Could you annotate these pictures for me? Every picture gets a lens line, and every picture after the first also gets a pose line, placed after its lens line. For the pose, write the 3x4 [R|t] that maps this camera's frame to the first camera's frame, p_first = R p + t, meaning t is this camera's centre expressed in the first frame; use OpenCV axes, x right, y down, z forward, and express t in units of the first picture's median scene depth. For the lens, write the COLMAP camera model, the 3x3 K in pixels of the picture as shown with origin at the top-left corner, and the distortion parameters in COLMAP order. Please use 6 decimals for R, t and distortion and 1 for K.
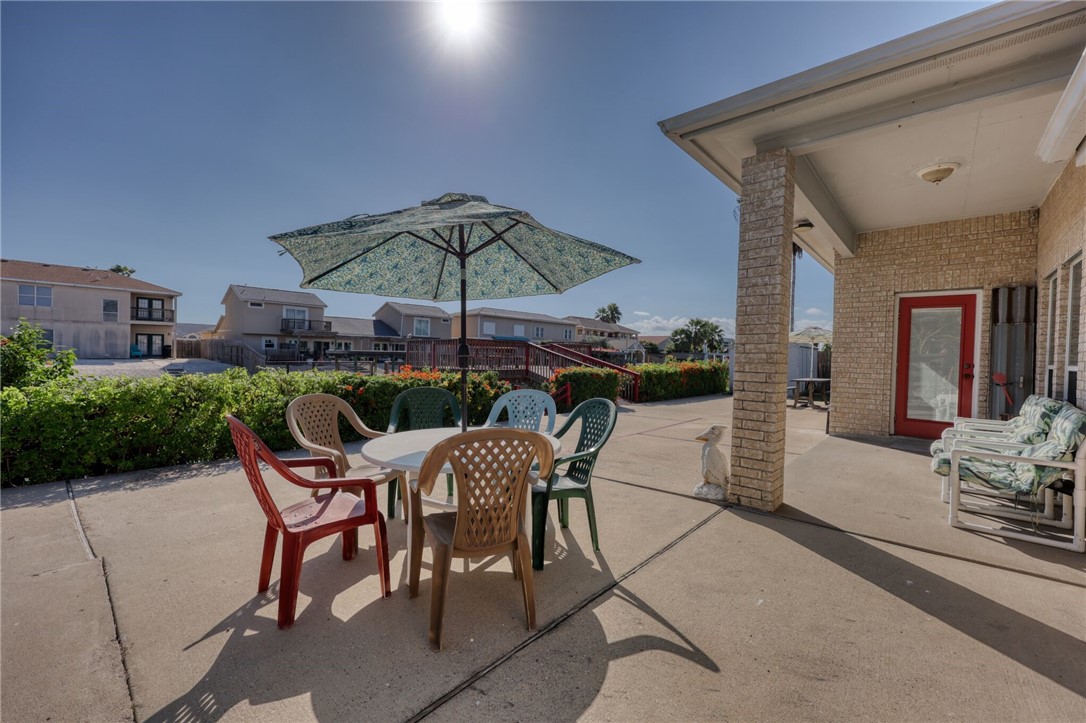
lens RADIAL K [[451.5, 0, 545.9], [0, 451.5, 357.7], [0, 0, 1]] dist [0.003440, 0.000706]
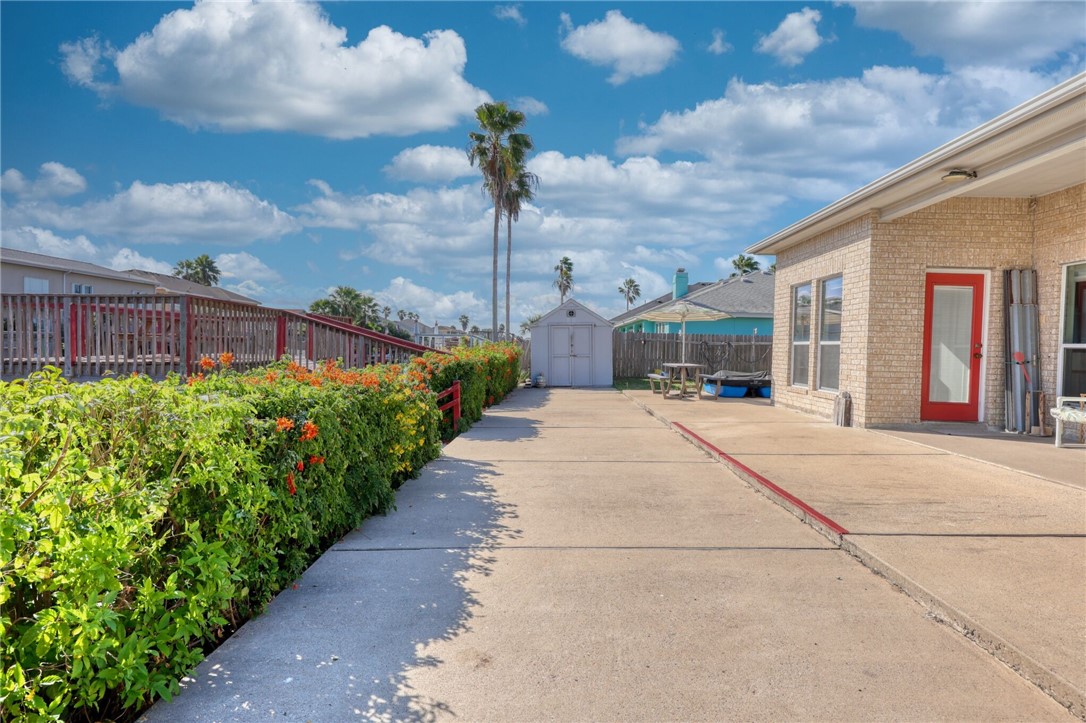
lens RADIAL K [[590.9, 0, 545.8], [0, 590.9, 362.1], [0, 0, 1]] dist [0.006443, 0.000597]
pose [[0.738619, -0.024046, 0.673694, -0.615598], [0.000043, 0.999365, 0.035623, 0.007225], [-0.674123, -0.026283, 0.738151, 0.625386]]
